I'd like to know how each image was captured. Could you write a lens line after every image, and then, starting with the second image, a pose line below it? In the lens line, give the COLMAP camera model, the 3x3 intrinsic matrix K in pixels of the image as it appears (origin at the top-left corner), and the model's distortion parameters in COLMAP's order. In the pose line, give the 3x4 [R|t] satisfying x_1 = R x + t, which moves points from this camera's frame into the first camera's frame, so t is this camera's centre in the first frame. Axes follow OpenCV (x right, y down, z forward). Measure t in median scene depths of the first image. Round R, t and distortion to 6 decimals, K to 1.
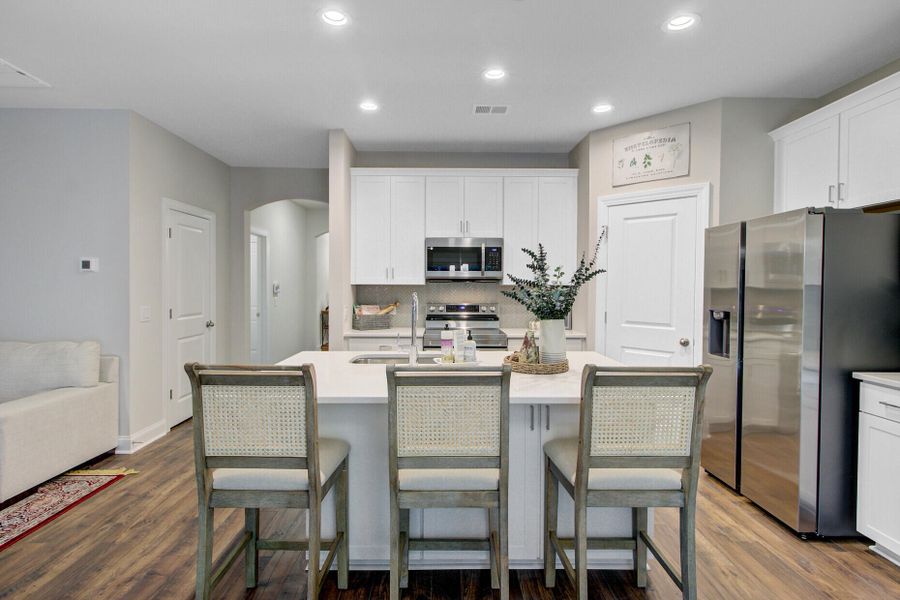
lens RADIAL K [[456.8, 0, 446.9], [0, 456.8, 297.2], [0, 0, 1]] dist [-0.003081, 0.000753]
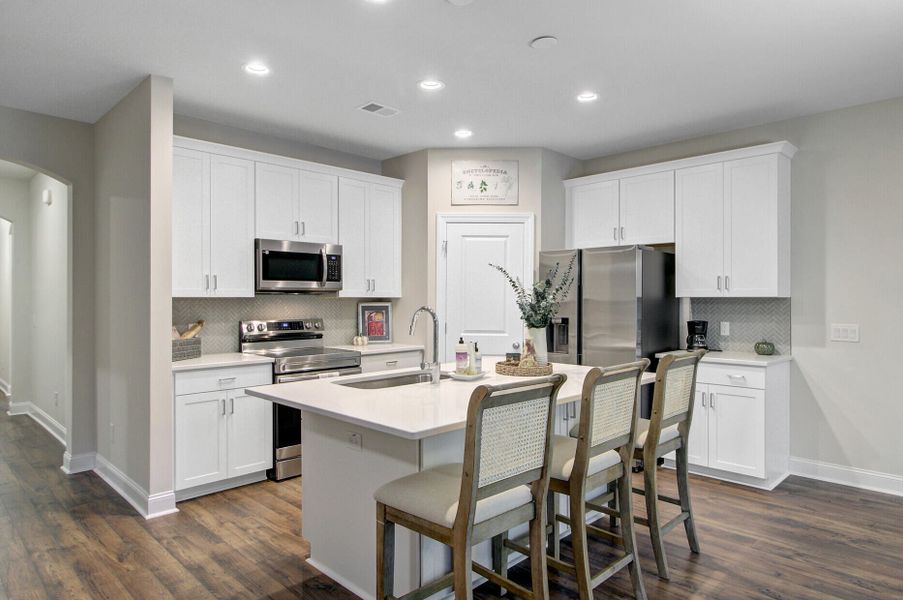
lens RADIAL K [[546.9, 0, 446.4], [0, 546.9, 297.6], [0, 0, 1]] dist [0.007552, -0.001371]
pose [[0.714936, -0.003390, 0.699182, -0.582789], [0.020885, 0.999646, -0.016509, -0.005660], [-0.698878, 0.026405, 0.714753, 0.112389]]
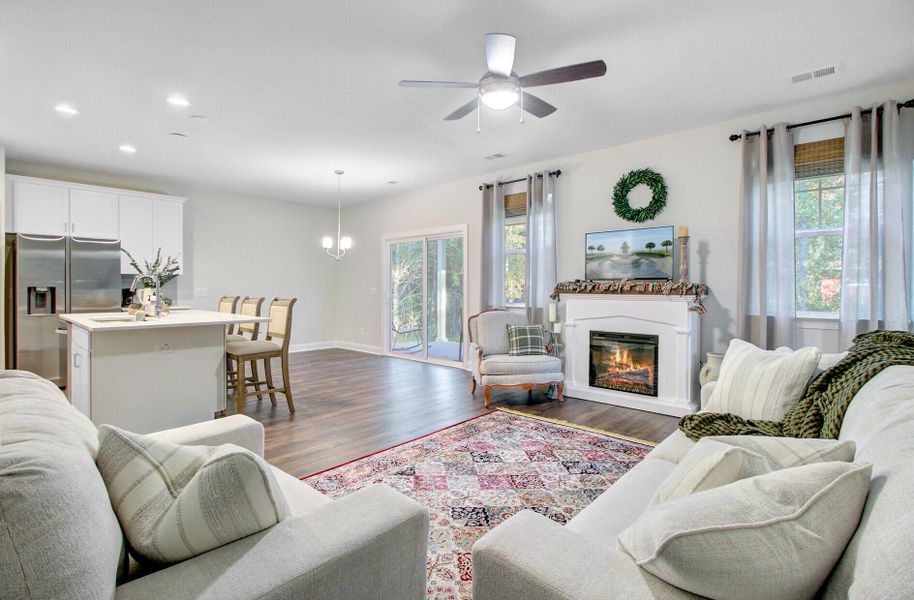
lens RADIAL K [[432.9, 0, 445.3], [0, 432.9, 279.2], [0, 0, 1]] dist [0.010301, -0.000295]
pose [[-0.722075, 0.002930, 0.691808, -1.302482], [0.011378, 0.999906, 0.007641, 0.004509], [-0.691721, 0.013389, -0.722041, 0.966977]]
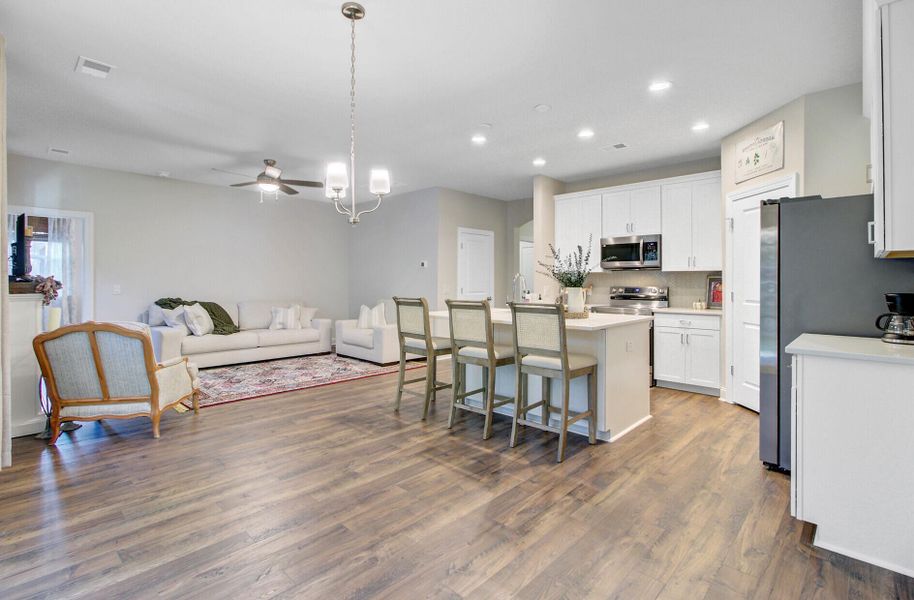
lens RADIAL K [[427.5, 0, 464.2], [0, 427.5, 279.6], [0, 0, 1]] dist [-0.005208, 0.003238]
pose [[0.733546, -0.007156, -0.679602, 0.642652], [-0.014947, 0.999533, -0.026657, 0.042927], [0.679476, 0.029712, 0.733096, -0.274176]]
